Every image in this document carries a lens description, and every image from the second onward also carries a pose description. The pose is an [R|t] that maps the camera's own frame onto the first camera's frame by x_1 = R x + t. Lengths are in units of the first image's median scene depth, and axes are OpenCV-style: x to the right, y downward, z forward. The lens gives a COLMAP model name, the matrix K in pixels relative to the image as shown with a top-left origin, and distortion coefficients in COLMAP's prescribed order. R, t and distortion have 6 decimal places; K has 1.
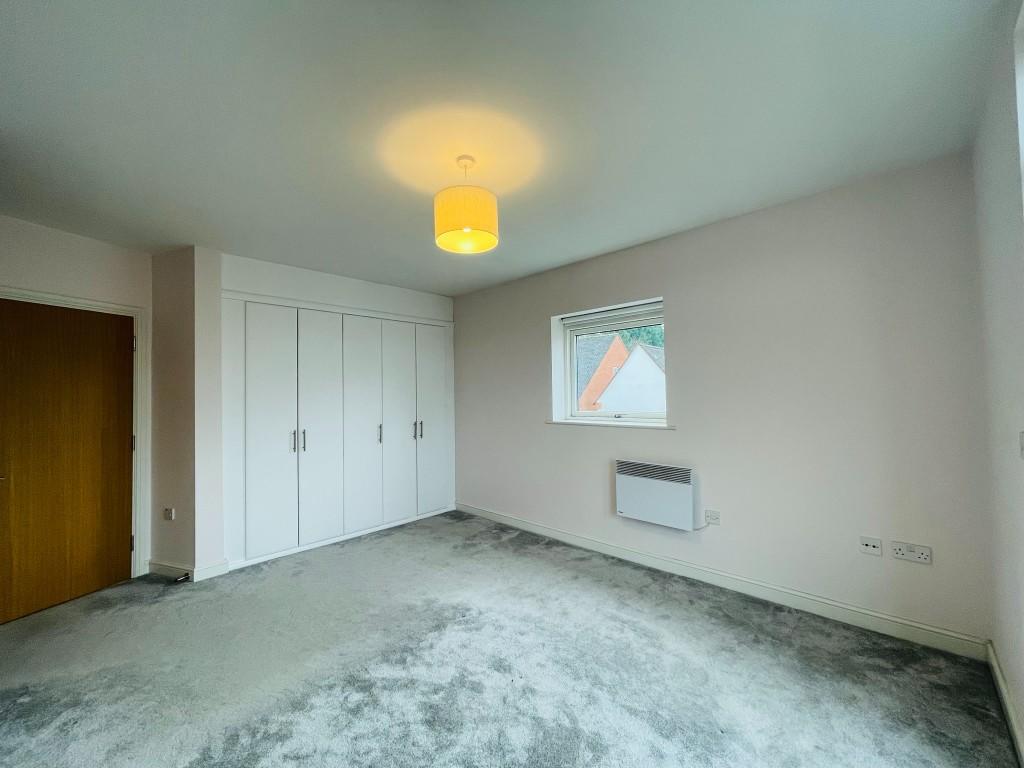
lens RADIAL K [[411.7, 0, 509.9], [0, 411.7, 384.0], [0, 0, 1]] dist [-0.003416, -0.000367]
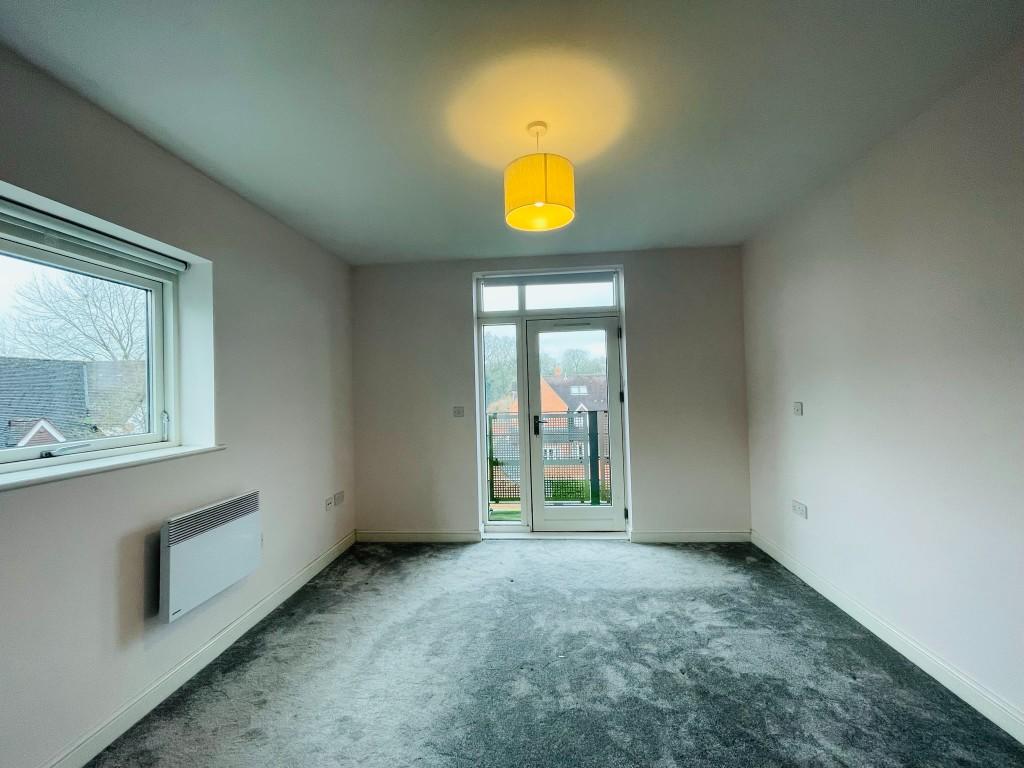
lens RADIAL K [[411.7, 0, 509.9], [0, 411.7, 384.0], [0, 0, 1]] dist [-0.003416, -0.000367]
pose [[-0.632933, 0.050502, 0.772558, -0.477037], [0.027631, 0.998708, -0.042648, 0.039748], [-0.773714, -0.005646, -0.633510, 1.036738]]
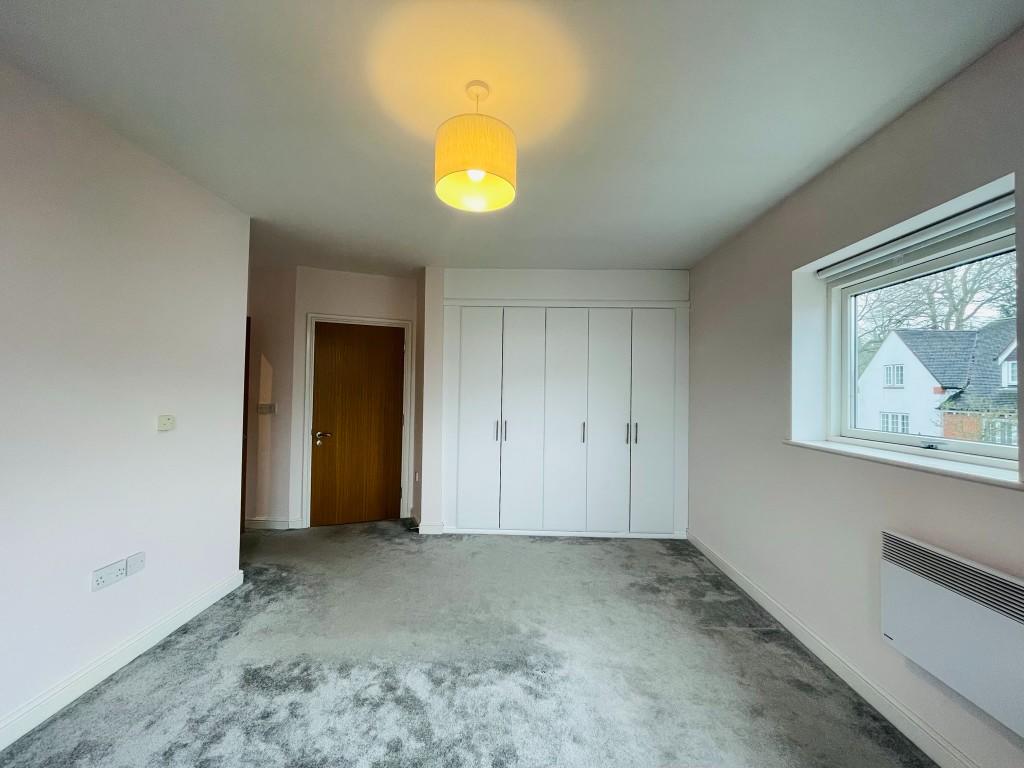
lens RADIAL K [[411.7, 0, 509.9], [0, 411.7, 384.0], [0, 0, 1]] dist [-0.003416, -0.000367]
pose [[0.673696, 0.014718, -0.738862, 0.330262], [-0.009500, 0.999892, 0.011255, 0.003801], [0.738947, -0.000563, 0.673763, 0.332153]]
